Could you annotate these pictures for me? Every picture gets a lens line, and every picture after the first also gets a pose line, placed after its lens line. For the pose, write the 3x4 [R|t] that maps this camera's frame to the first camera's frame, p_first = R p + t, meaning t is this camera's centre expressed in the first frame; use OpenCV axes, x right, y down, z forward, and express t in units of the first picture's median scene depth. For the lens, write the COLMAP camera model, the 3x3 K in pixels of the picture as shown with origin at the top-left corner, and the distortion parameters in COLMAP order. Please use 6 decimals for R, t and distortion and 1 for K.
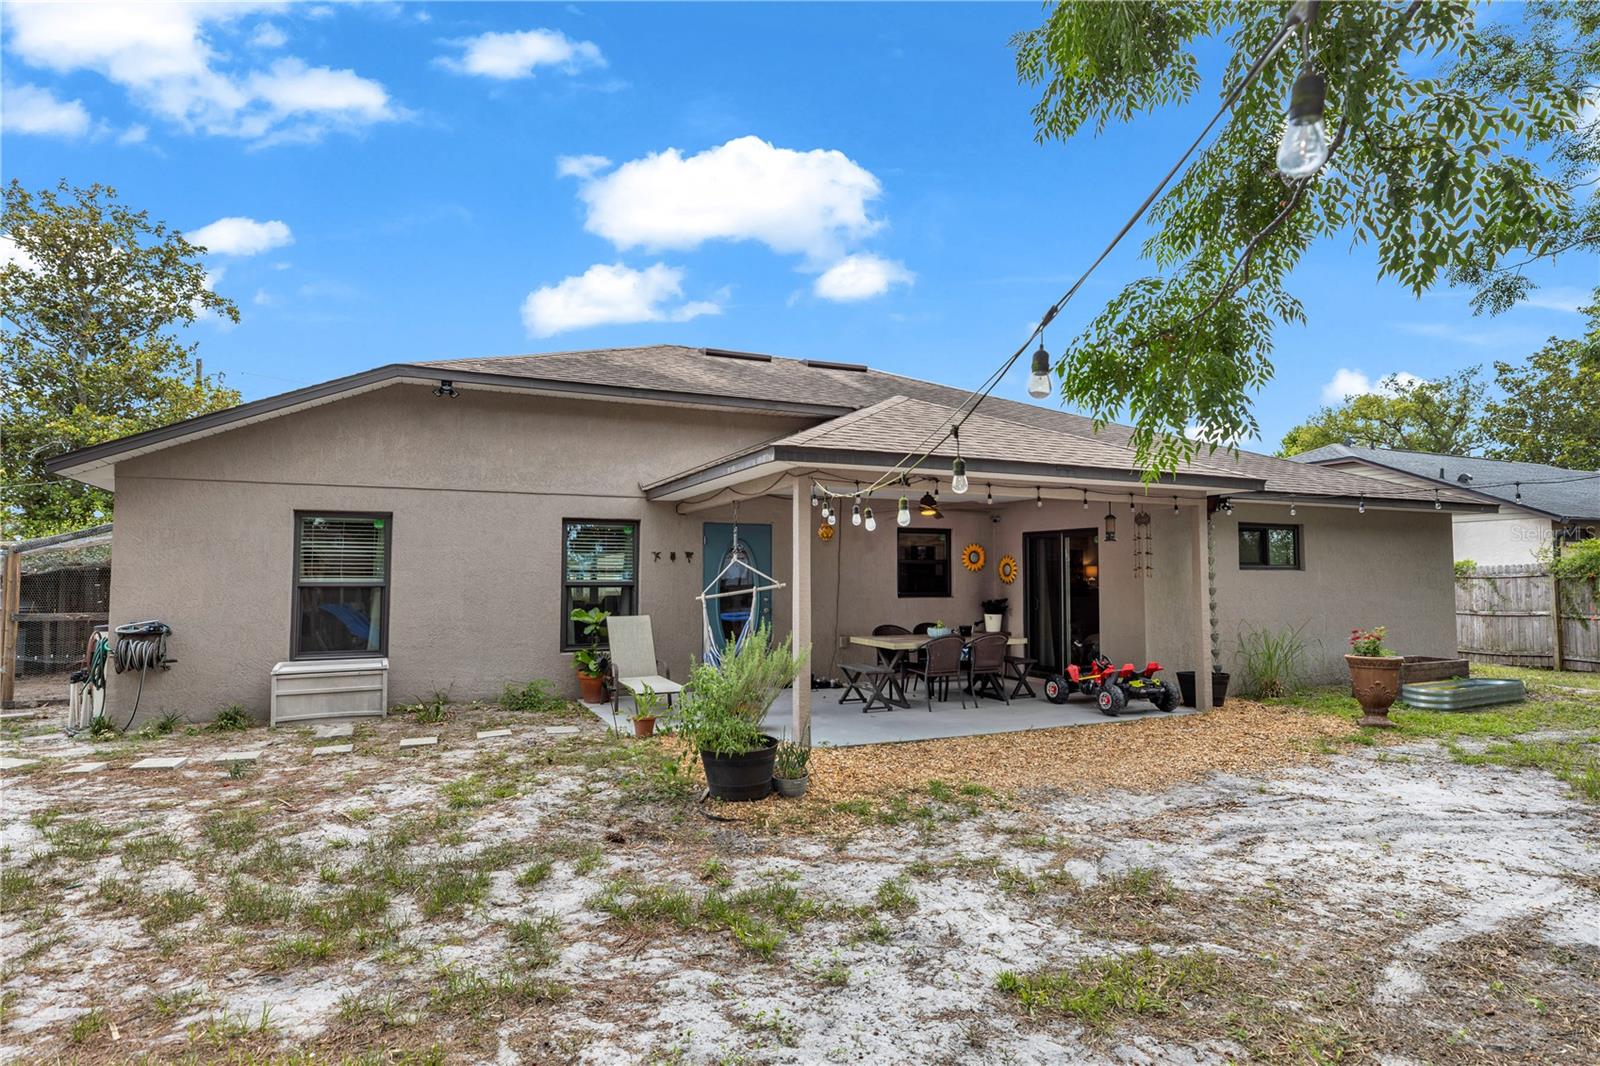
lens RADIAL K [[863.7, 0, 800.0], [0, 863.7, 533.0], [0, 0, 1]] dist [-0.000472, -0.000030]
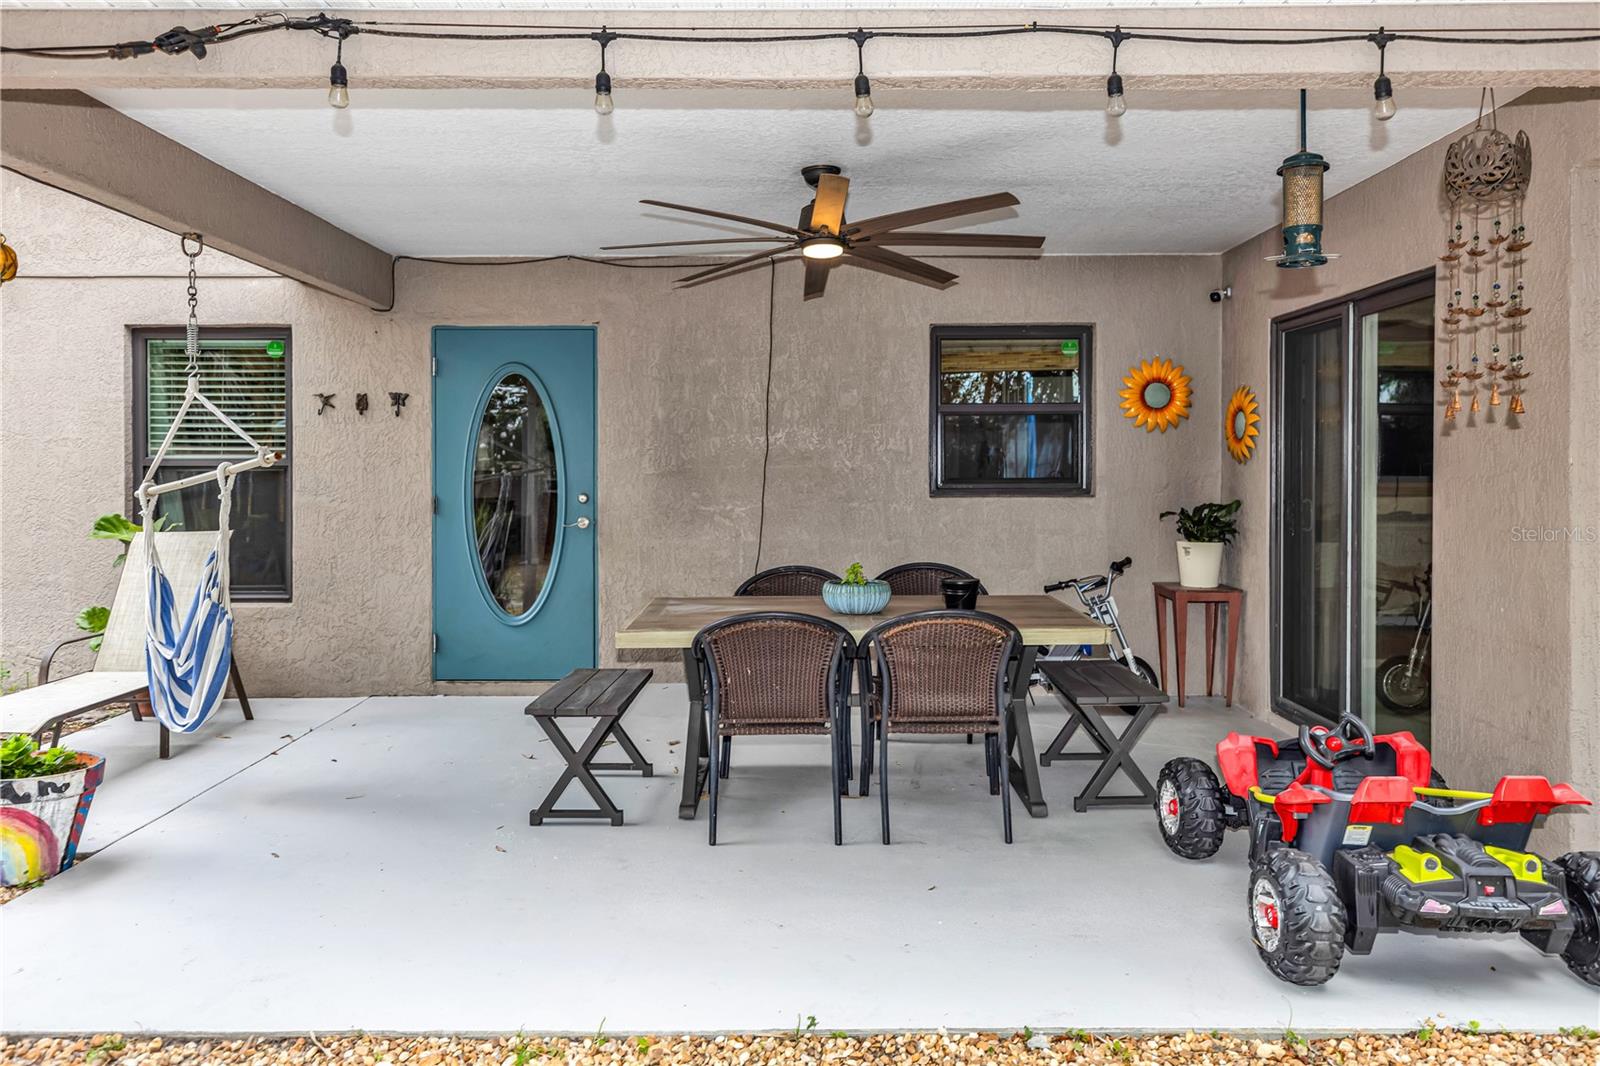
lens RADIAL K [[1075.0, 0, 800.0], [0, 1075.0, 533.0], [0, 0, 1]] dist [0.000749, 0.000159]
pose [[0.904222, 0.023035, -0.426442, 0.309703], [0.023829, 0.994267, 0.104234, 0.041630], [0.426398, -0.104412, 0.898489, 0.577614]]
